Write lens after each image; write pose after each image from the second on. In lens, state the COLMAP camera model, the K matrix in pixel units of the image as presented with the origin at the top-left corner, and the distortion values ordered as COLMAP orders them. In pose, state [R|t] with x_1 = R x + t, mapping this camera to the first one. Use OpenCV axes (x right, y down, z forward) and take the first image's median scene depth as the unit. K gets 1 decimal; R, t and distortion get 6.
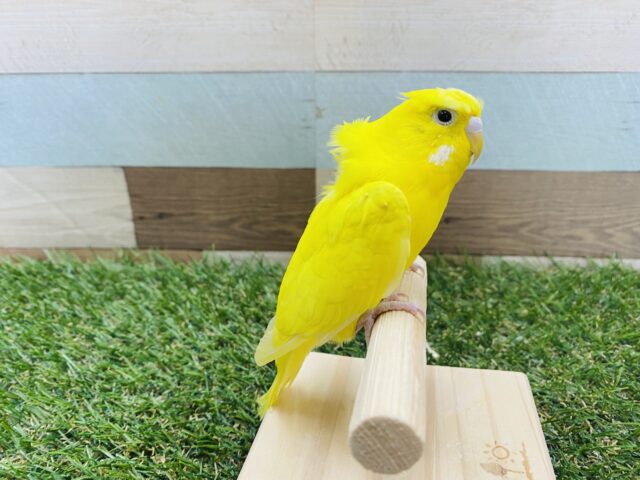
lens RADIAL K [[487.3, 0, 320.0], [0, 487.3, 240.0], [0, 0, 1]] dist [-0.012929, 0.003886]
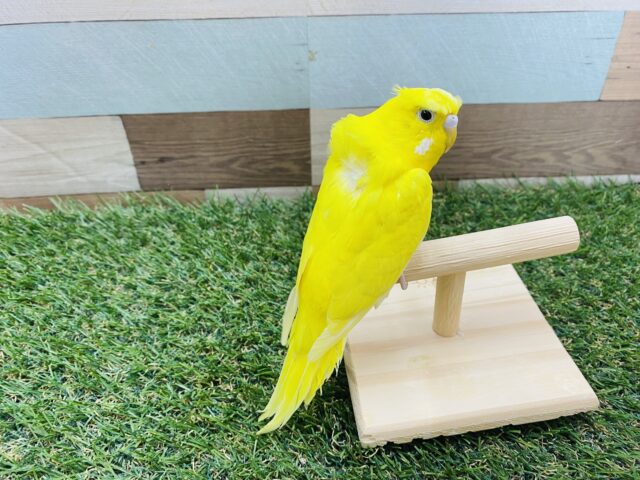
lens RADIAL K [[482.7, 0, 326.8], [0, 482.7, 240.0], [0, 0, 1]] dist [-0.006819, 0.000447]
pose [[0.992807, -0.072098, 0.095581, -0.092092], [0.049237, 0.973583, 0.222963, -0.101170], [-0.109131, -0.216654, 0.970130, -0.086012]]
